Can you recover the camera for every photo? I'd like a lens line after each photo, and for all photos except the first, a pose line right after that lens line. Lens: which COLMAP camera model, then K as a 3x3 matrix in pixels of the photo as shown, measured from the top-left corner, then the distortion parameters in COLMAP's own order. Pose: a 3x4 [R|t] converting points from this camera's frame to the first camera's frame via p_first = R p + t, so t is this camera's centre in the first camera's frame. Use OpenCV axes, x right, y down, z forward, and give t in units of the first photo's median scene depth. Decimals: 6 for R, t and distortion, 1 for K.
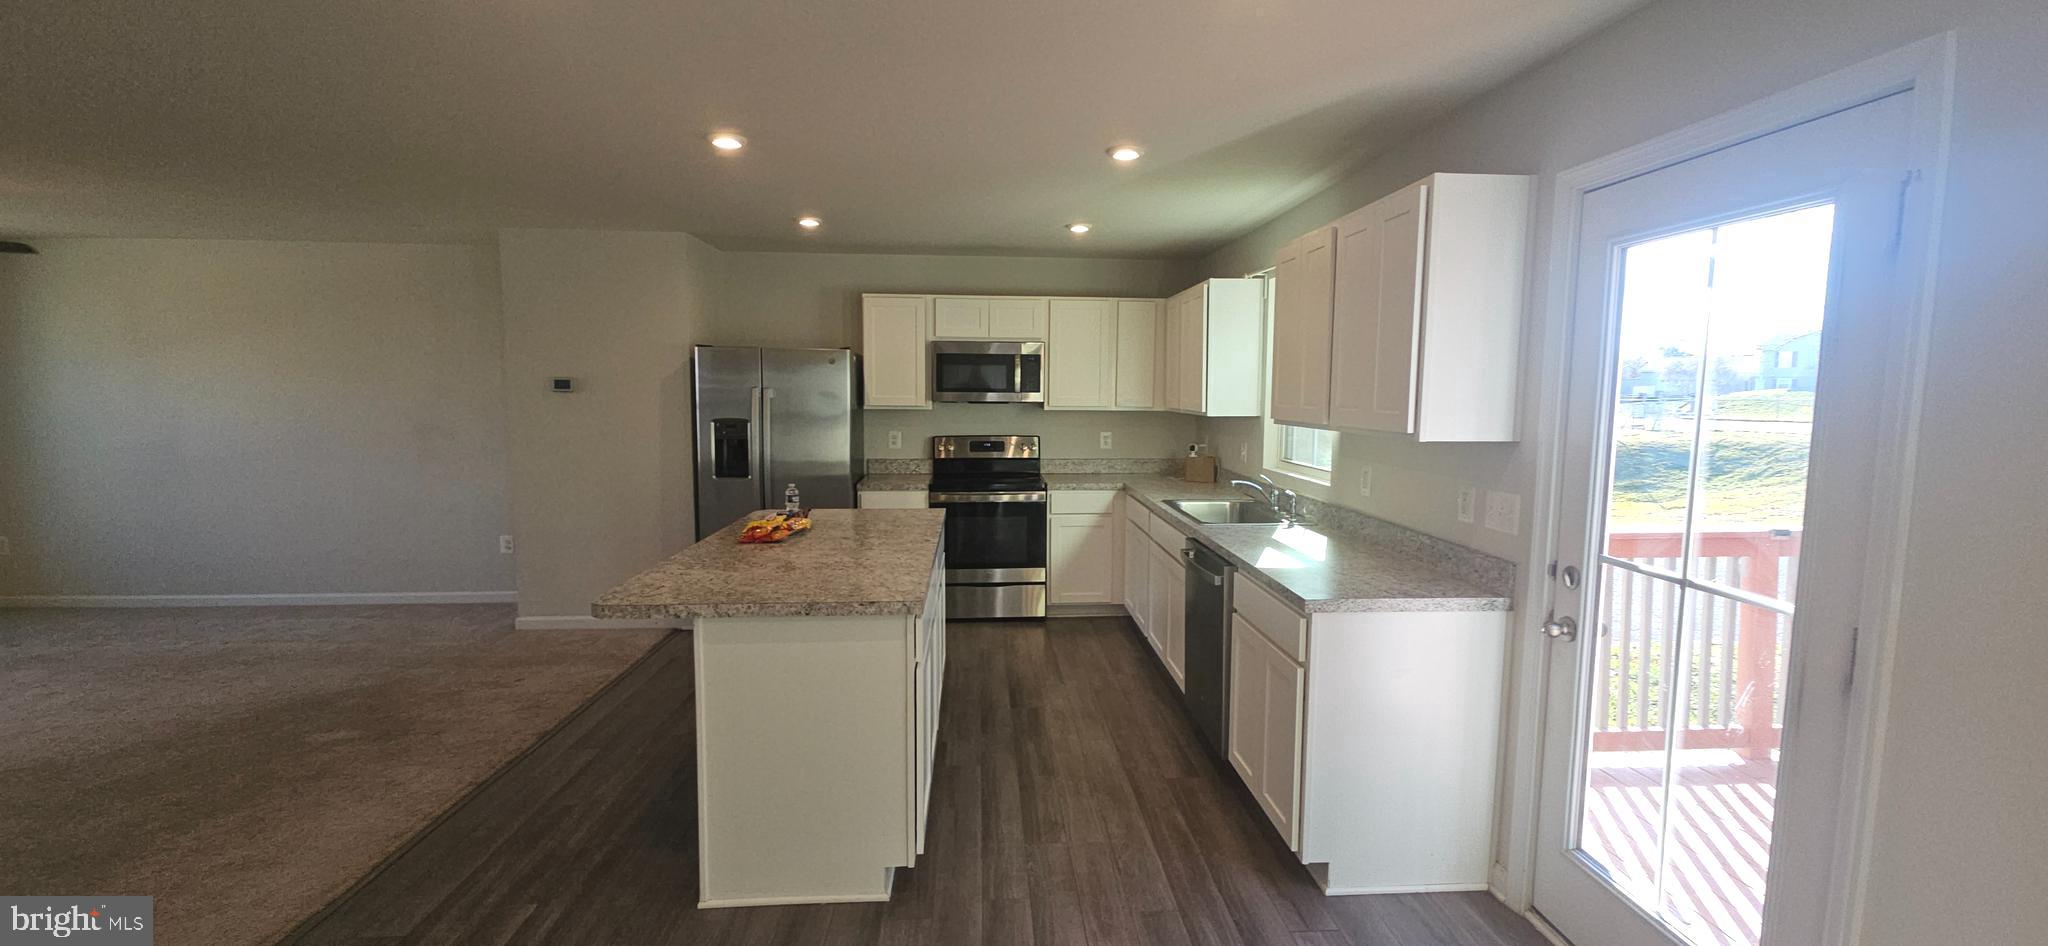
lens RADIAL K [[833.8, 0, 1040.0], [0, 833.8, 468.6], [0, 0, 1]] dist [-0.000884, -0.000340]
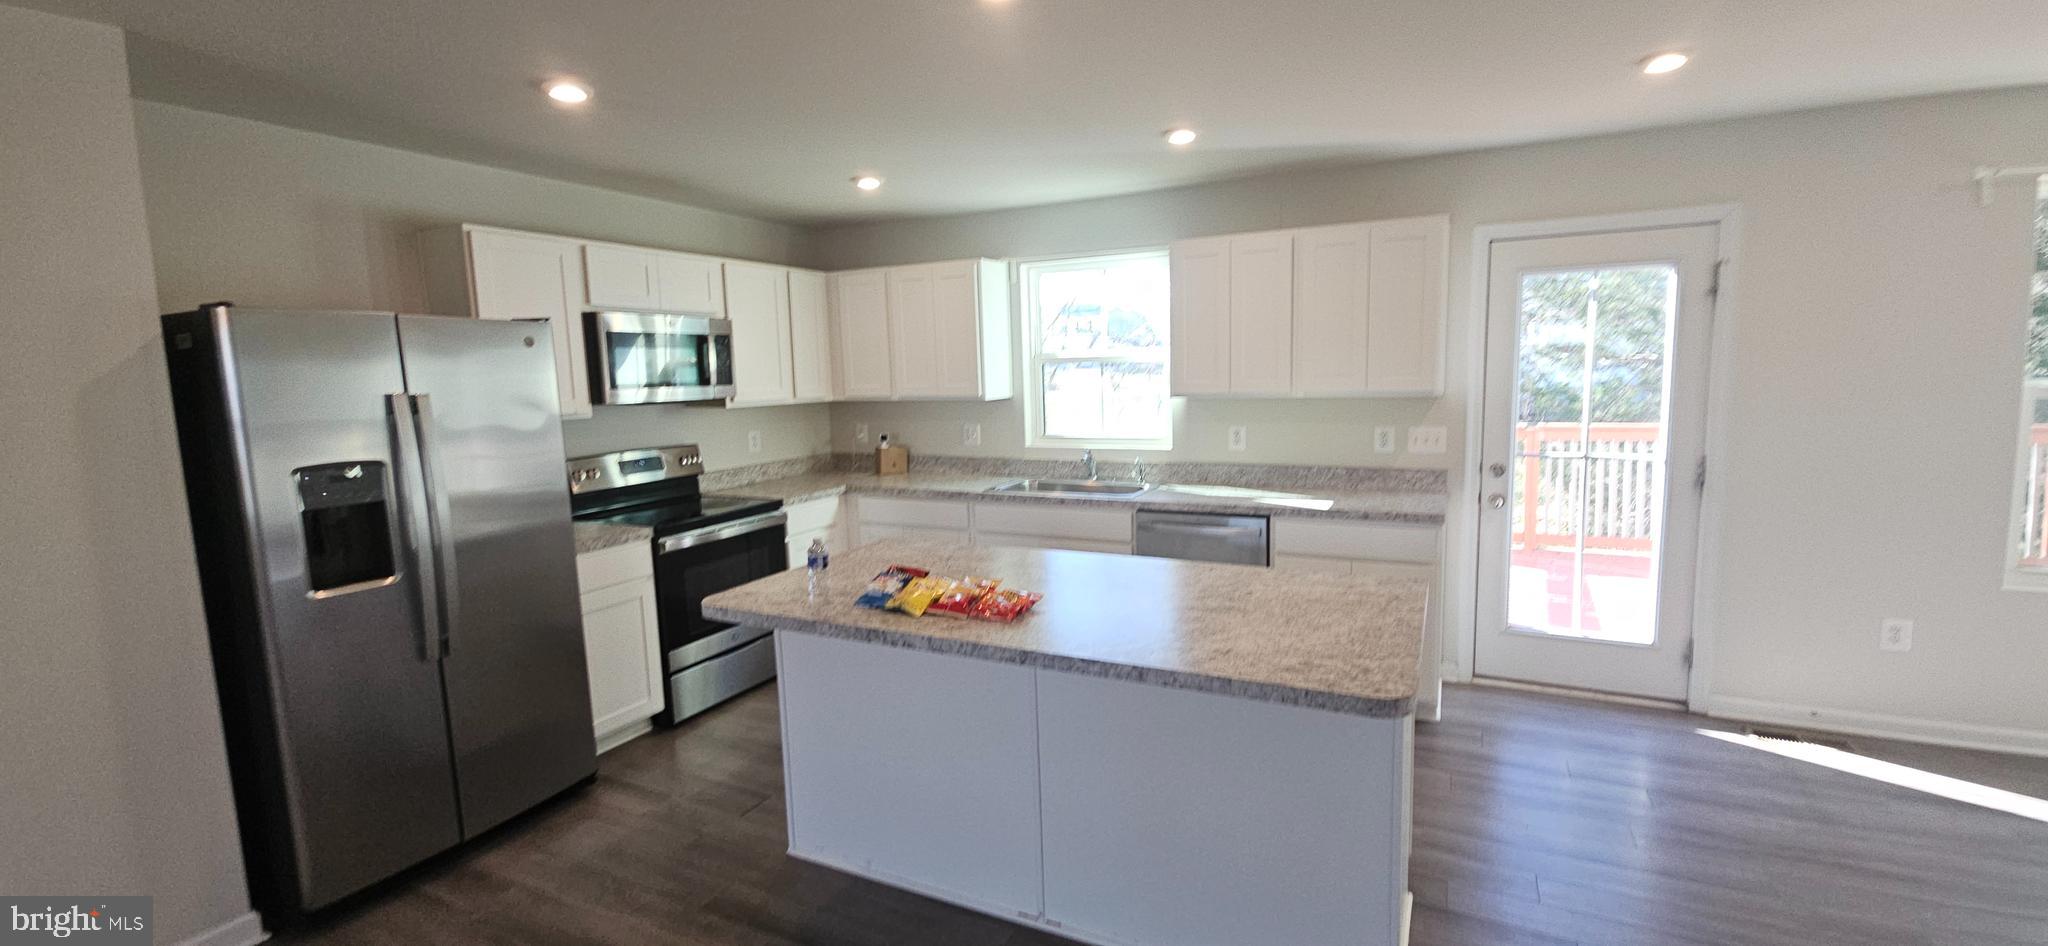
lens RADIAL K [[833.8, 0, 1040.0], [0, 833.8, 468.6], [0, 0, 1]] dist [-0.000884, -0.000340]
pose [[0.506162, -0.125595, 0.853244, -0.519511], [0.112166, 0.990523, 0.079263, -0.044968], [-0.855113, 0.055585, 0.515453, 0.377450]]
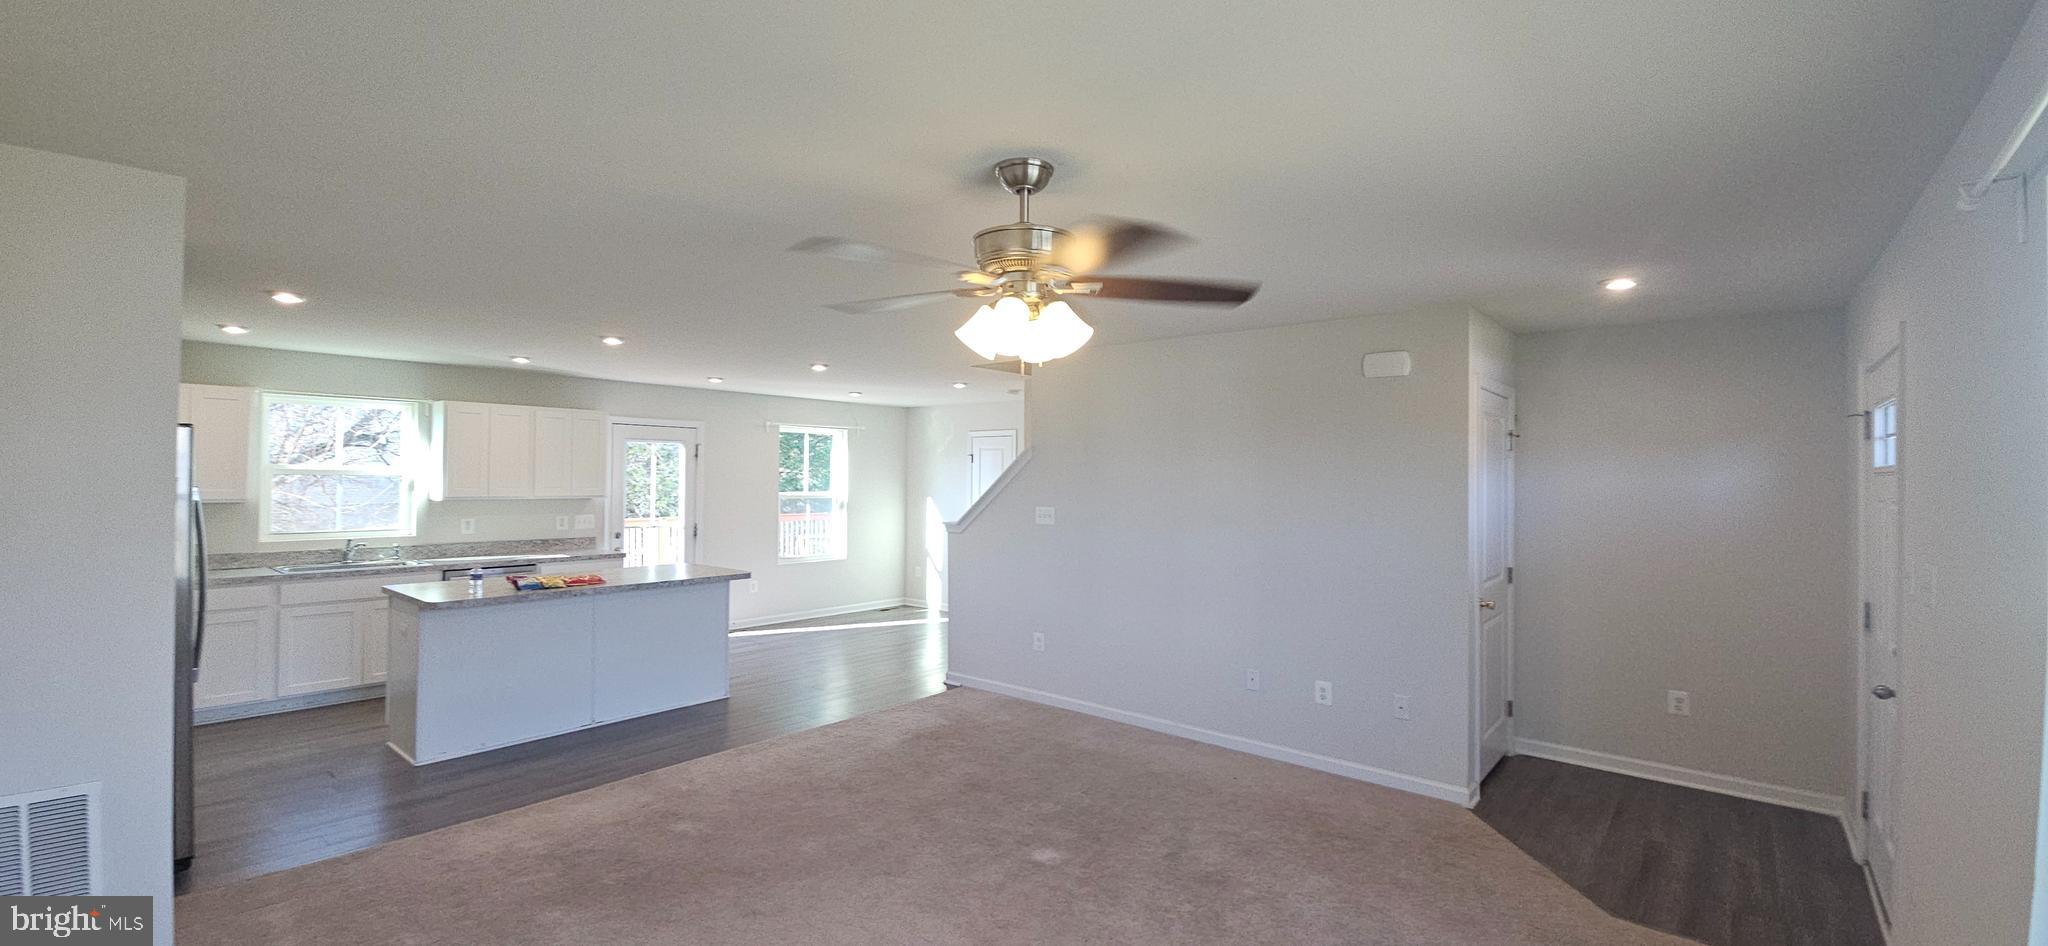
lens RADIAL K [[833.8, 0, 1040.0], [0, 833.8, 468.6], [0, 0, 1]] dist [-0.000884, -0.000340]
pose [[-0.716238, -0.012930, 0.697736, -1.212395], [0.045663, 0.996817, 0.065347, -0.116432], [-0.696360, 0.078665, -0.713368, 0.902107]]
